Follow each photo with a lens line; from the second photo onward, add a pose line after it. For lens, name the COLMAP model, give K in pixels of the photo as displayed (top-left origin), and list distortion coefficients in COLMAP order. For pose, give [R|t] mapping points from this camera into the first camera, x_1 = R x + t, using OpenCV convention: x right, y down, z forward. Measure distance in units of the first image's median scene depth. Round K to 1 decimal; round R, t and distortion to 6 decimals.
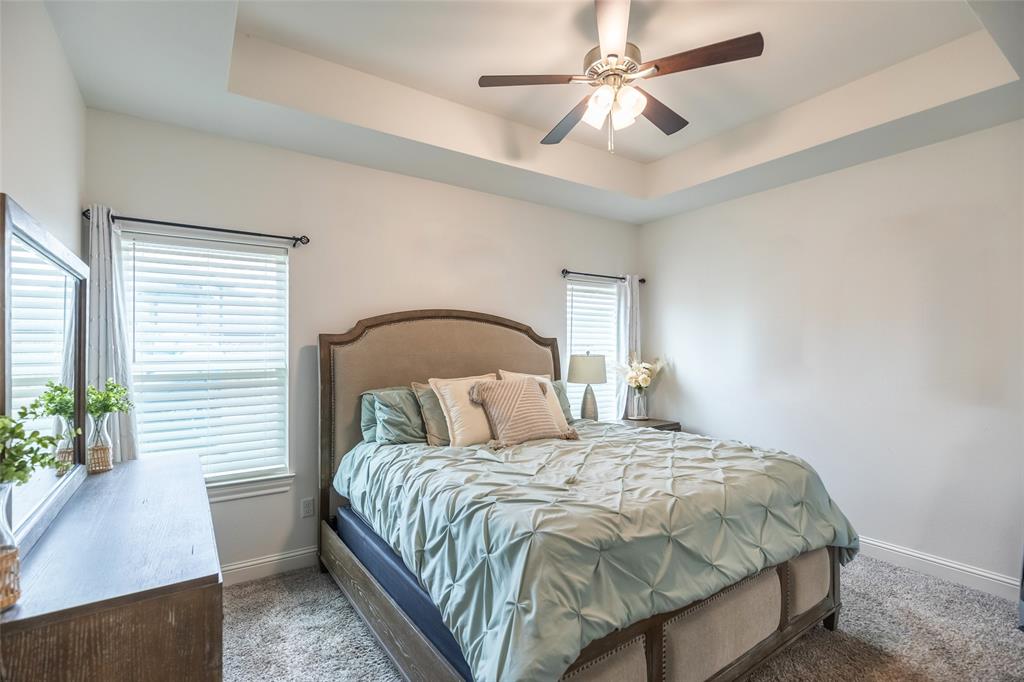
lens RADIAL K [[488.2, 0, 494.9], [0, 488.2, 345.0], [0, 0, 1]] dist [-0.008307, 0.000548]
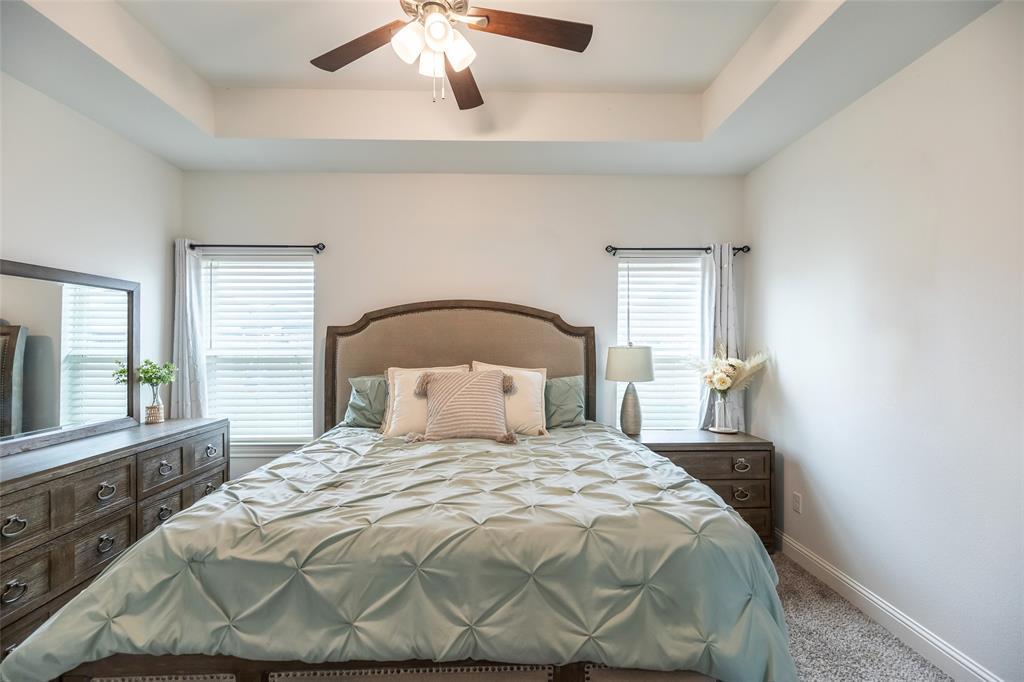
lens RADIAL K [[462.5, 0, 512.1], [0, 462.5, 340.7], [0, 0, 1]] dist [0.009150, 0.000007]
pose [[0.834991, 0.000501, -0.550264, 0.519377], [0.002941, 0.999981, 0.005373, 0.006145], [0.550256, -0.006105, 0.834973, 0.269725]]
